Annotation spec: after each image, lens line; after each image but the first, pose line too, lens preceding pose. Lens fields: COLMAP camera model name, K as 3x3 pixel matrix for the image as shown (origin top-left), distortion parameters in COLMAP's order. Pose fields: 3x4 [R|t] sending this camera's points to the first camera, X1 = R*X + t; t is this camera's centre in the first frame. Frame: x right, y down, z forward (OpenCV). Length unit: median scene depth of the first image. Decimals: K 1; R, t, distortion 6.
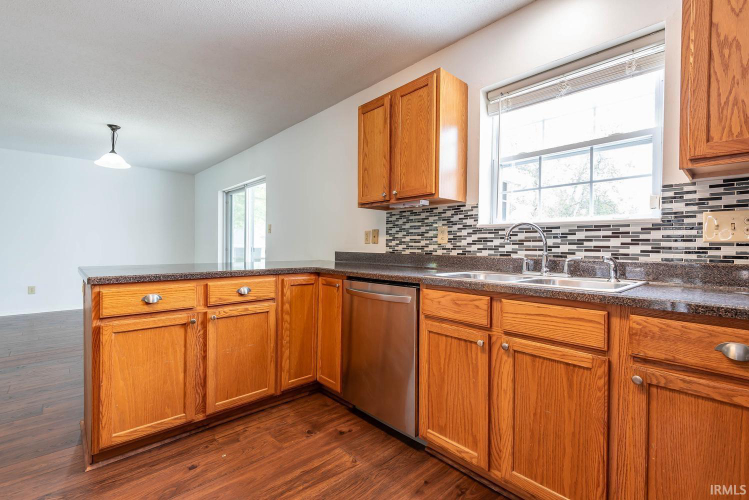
lens RADIAL K [[341.6, 0, 377.4], [0, 341.6, 245.5], [0, 0, 1]] dist [0.031871, -0.013515]
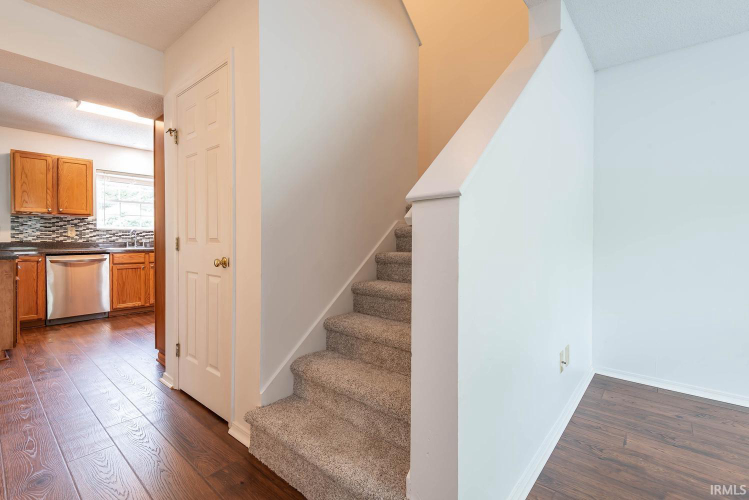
lens RADIAL K [[341.6, 0, 377.4], [0, 341.6, 245.5], [0, 0, 1]] dist [0.031871, -0.013515]
pose [[-0.102102, -0.028195, 0.994374, -2.040017], [-0.007073, 0.999594, 0.027617, -0.020910], [-0.994749, -0.004214, -0.102260, -0.566609]]
